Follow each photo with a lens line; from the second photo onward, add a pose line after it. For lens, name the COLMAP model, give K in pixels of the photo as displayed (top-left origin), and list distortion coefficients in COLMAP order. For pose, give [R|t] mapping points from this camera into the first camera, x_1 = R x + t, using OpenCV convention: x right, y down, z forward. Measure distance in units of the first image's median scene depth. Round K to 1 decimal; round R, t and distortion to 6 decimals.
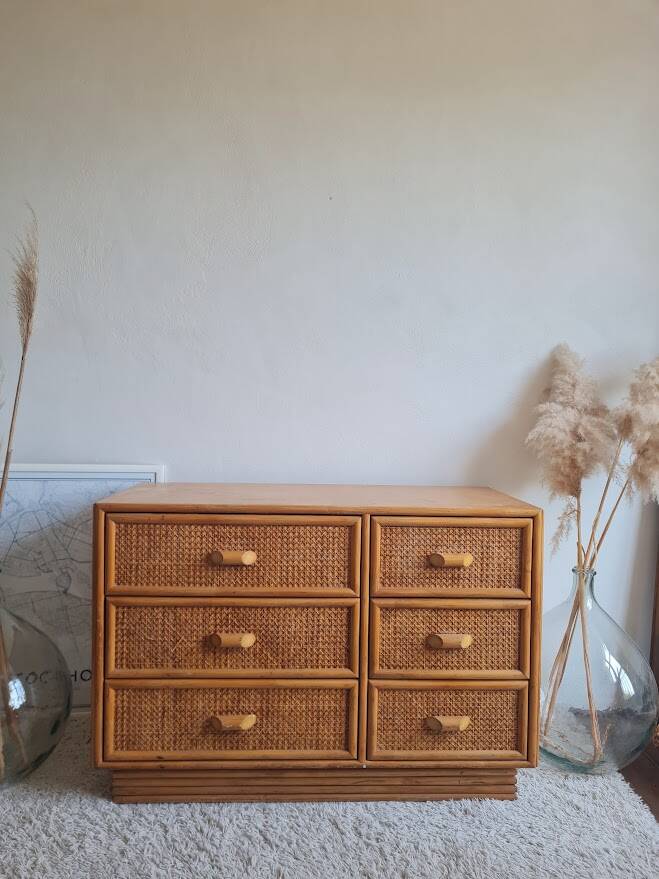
lens RADIAL K [[671.2, 0, 325.0], [0, 671.2, 435.2], [0, 0, 1]] dist [-0.003869, 0.019724]
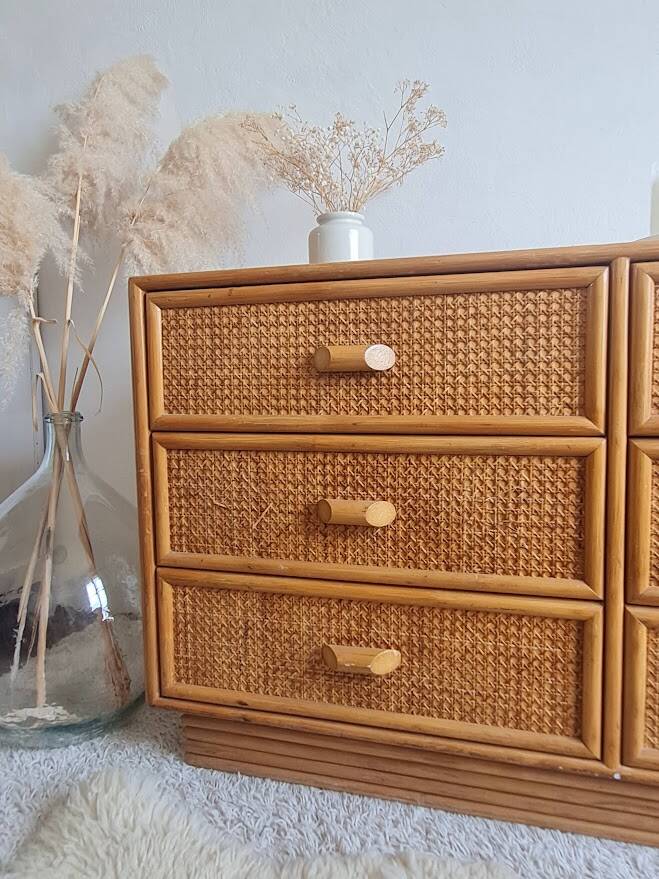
lens RADIAL K [[671.2, 0, 326.9], [0, 671.2, 434.9], [0, 0, 1]] dist [-0.003869, 0.019724]
pose [[0.940874, -0.002673, -0.338745, 0.026304], [0.023664, 0.998045, 0.057852, 0.208445], [0.337928, -0.062448, 0.939098, 0.478219]]
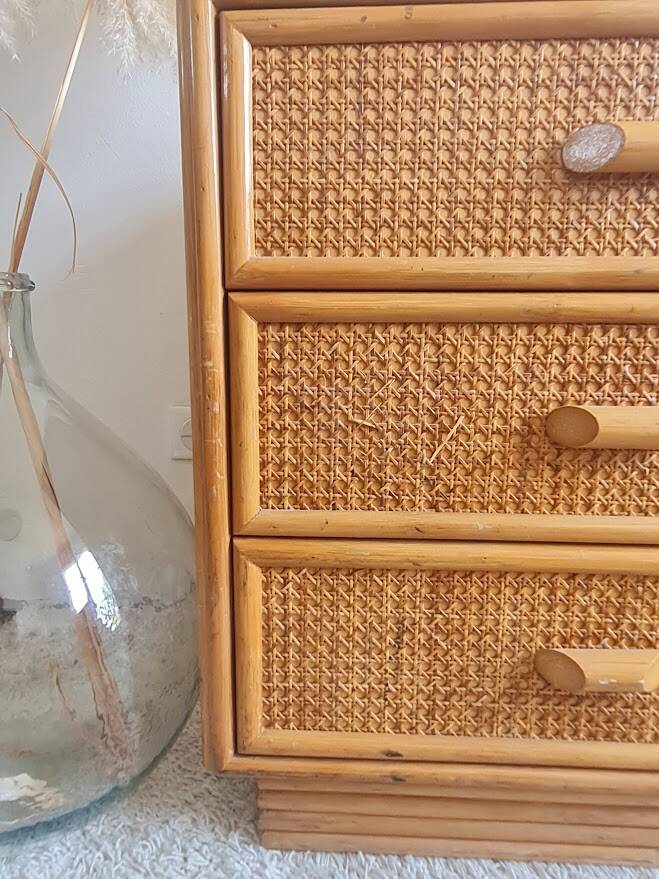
lens RADIAL K [[671.2, 0, 328.1], [0, 671.2, 440.3], [0, 0, 1]] dist [-0.003869, 0.019724]
pose [[0.995253, 0.003053, -0.097275, -0.242981], [0.011228, 0.989232, 0.145923, 0.260869], [0.096673, -0.146323, 0.984502, 0.664454]]
